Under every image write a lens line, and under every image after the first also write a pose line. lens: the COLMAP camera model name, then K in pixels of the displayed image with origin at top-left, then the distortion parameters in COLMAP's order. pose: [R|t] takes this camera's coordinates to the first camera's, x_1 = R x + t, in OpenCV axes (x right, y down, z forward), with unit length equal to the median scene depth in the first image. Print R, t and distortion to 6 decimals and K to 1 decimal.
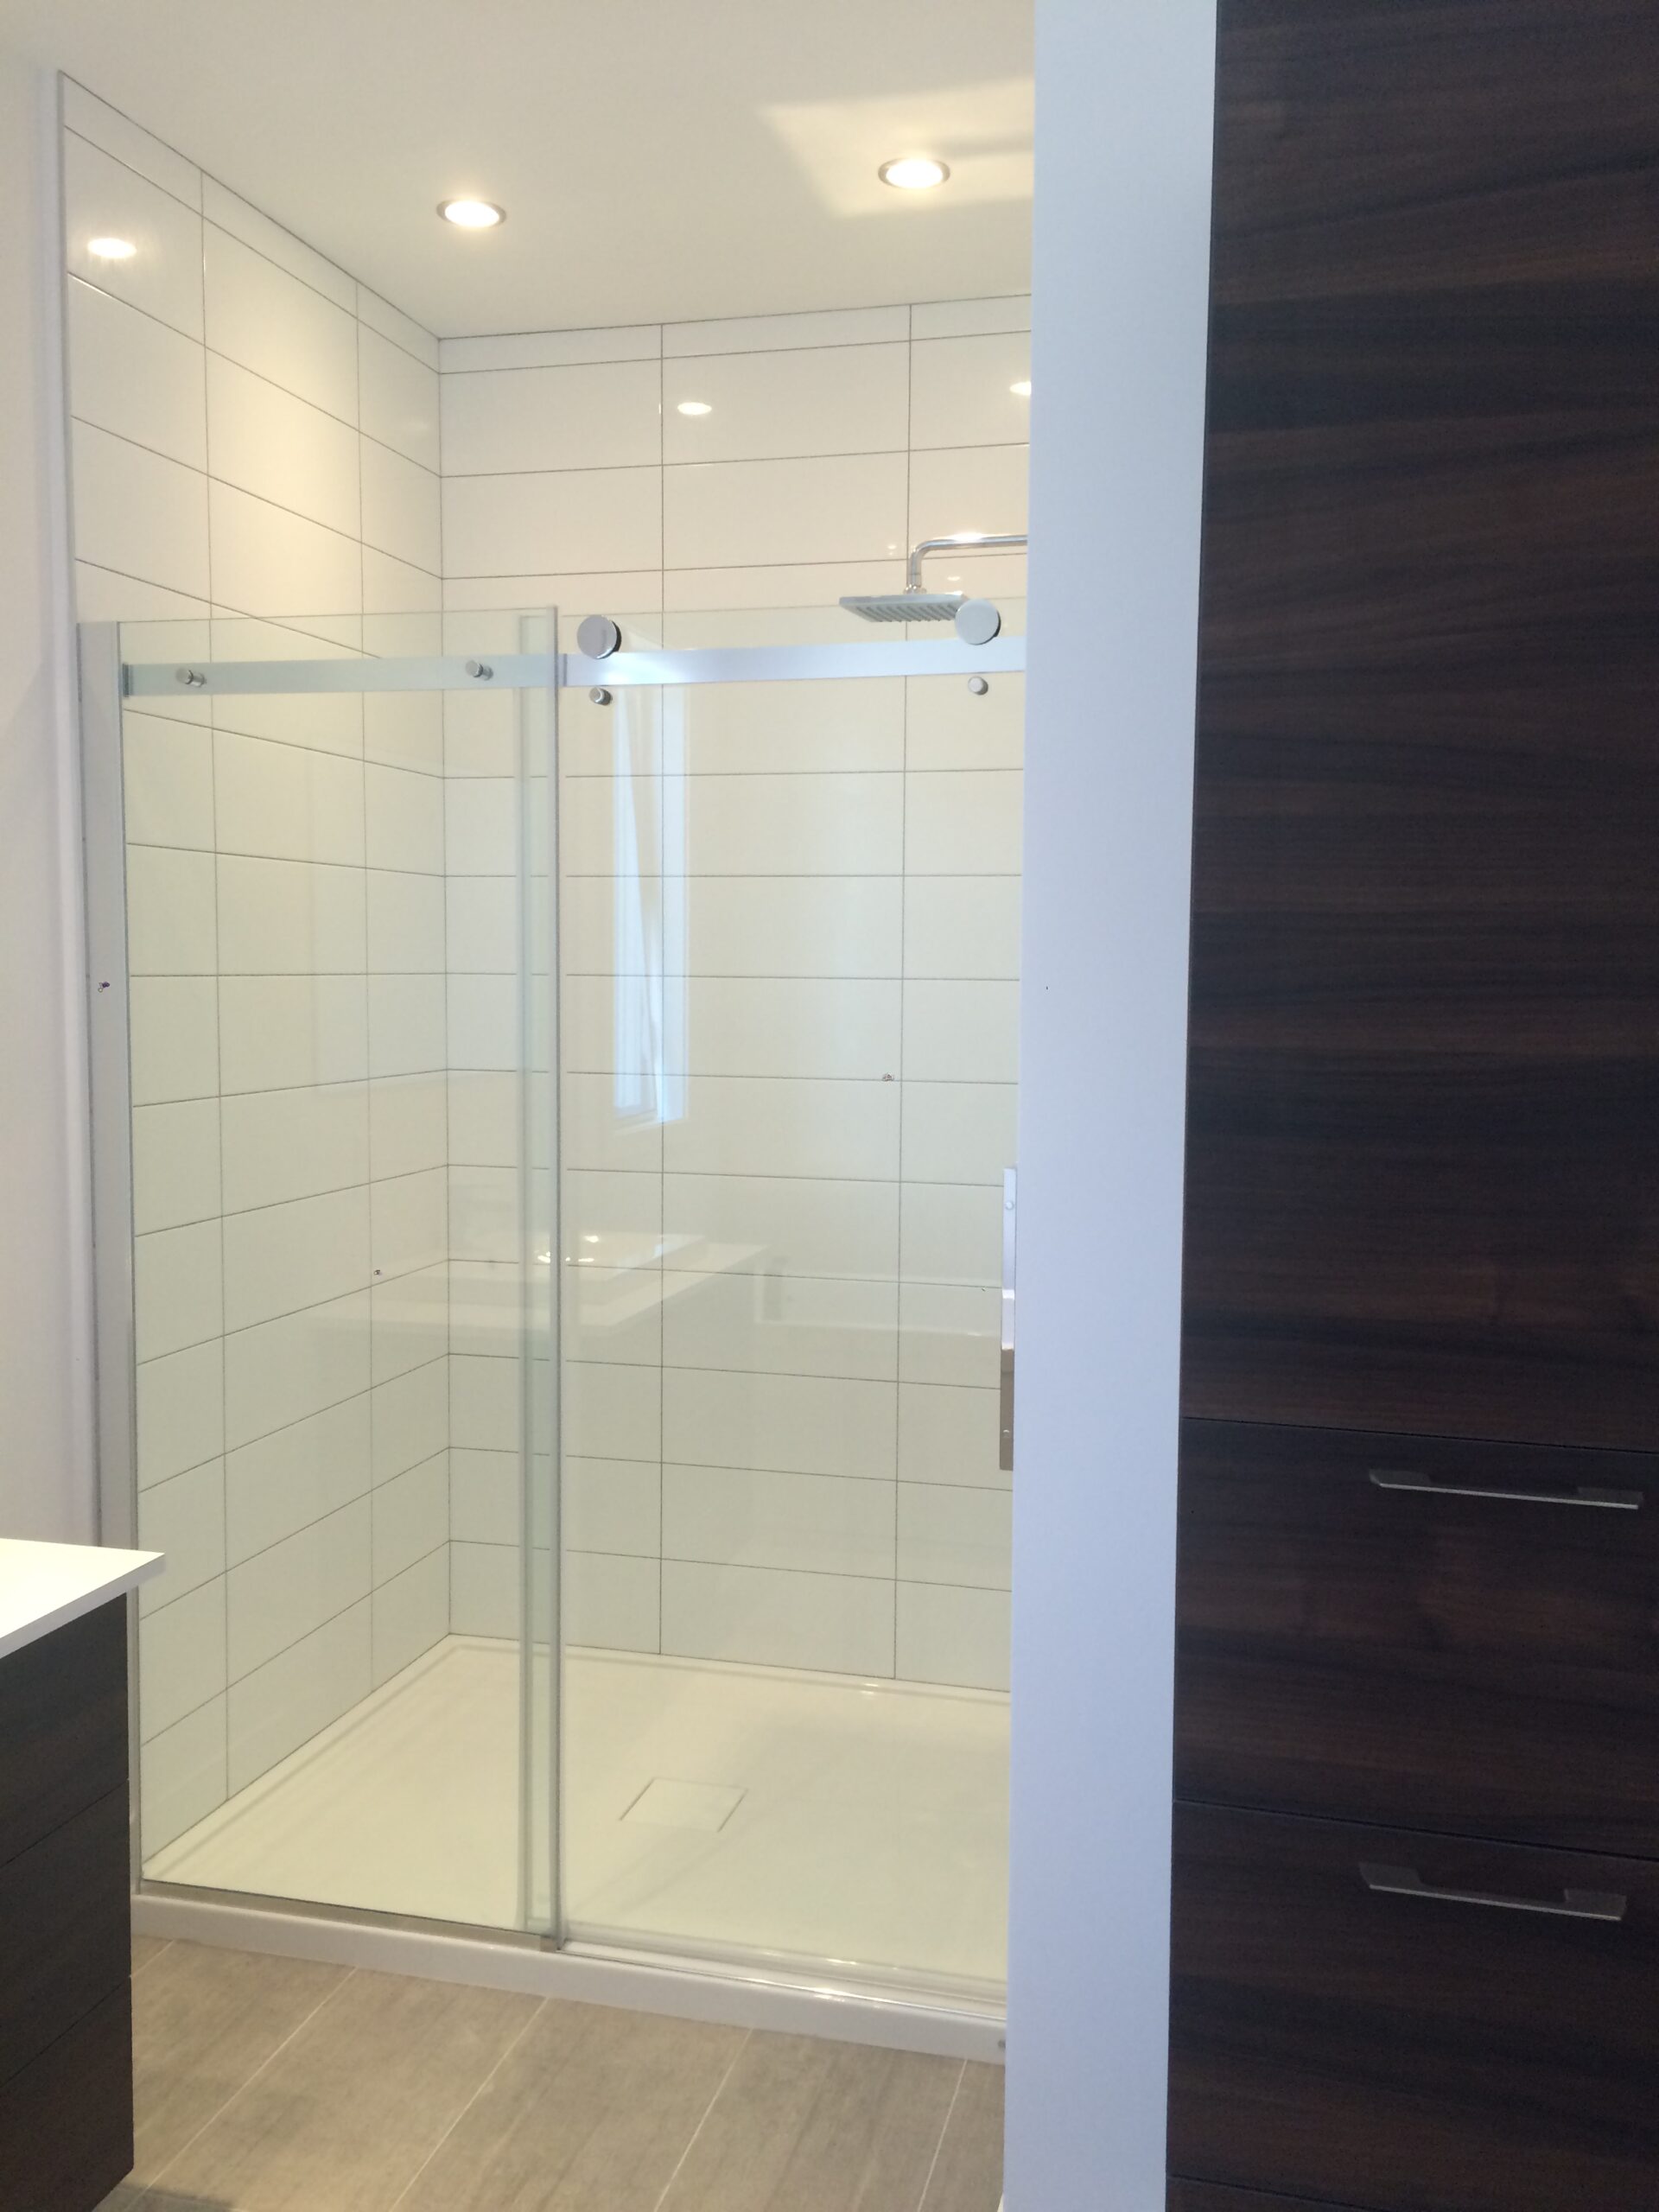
lens RADIAL K [[1897.6, 0, 829.5], [0, 1897.6, 1106.0], [0, 0, 1]] dist [0.061558, -0.057445]
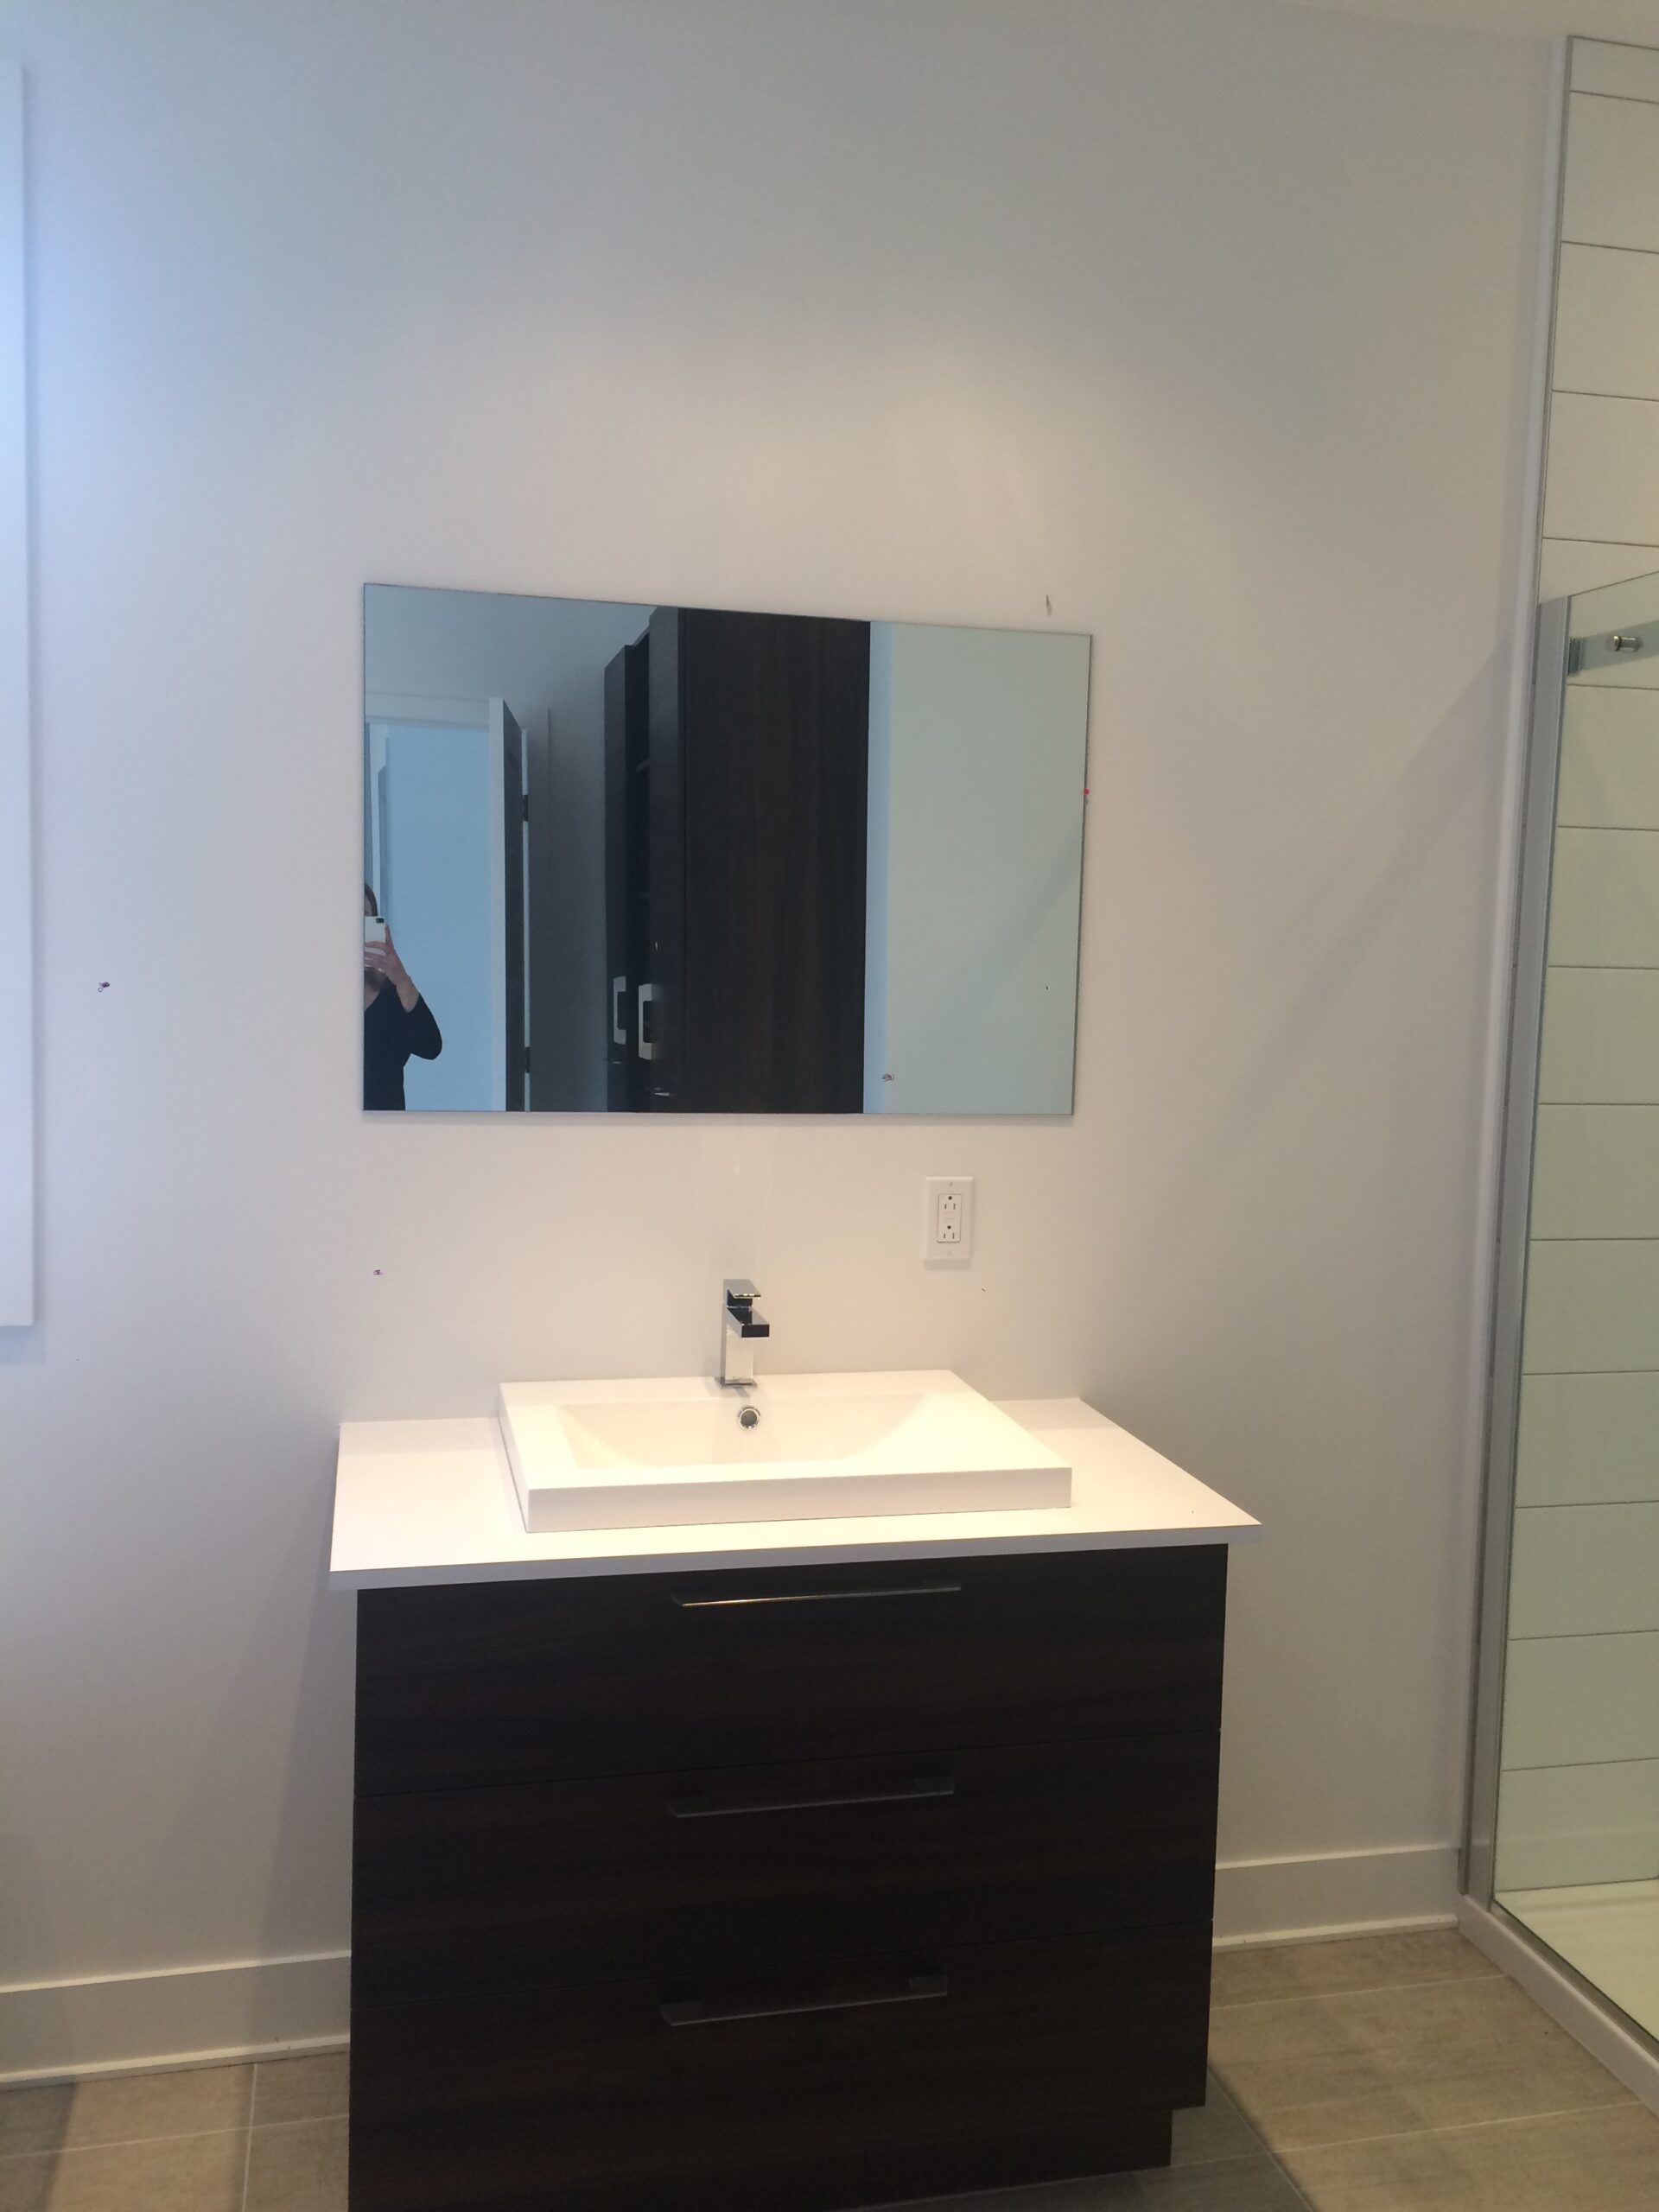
lens RADIAL K [[1897.6, 0, 829.5], [0, 1897.6, 1106.0], [0, 0, 1]] dist [0.061558, -0.057445]
pose [[0.476856, 0.085740, -0.874790, 0.313809], [-0.092065, 0.994629, 0.047300, -0.010448], [0.874147, 0.057983, 0.482188, 0.230854]]
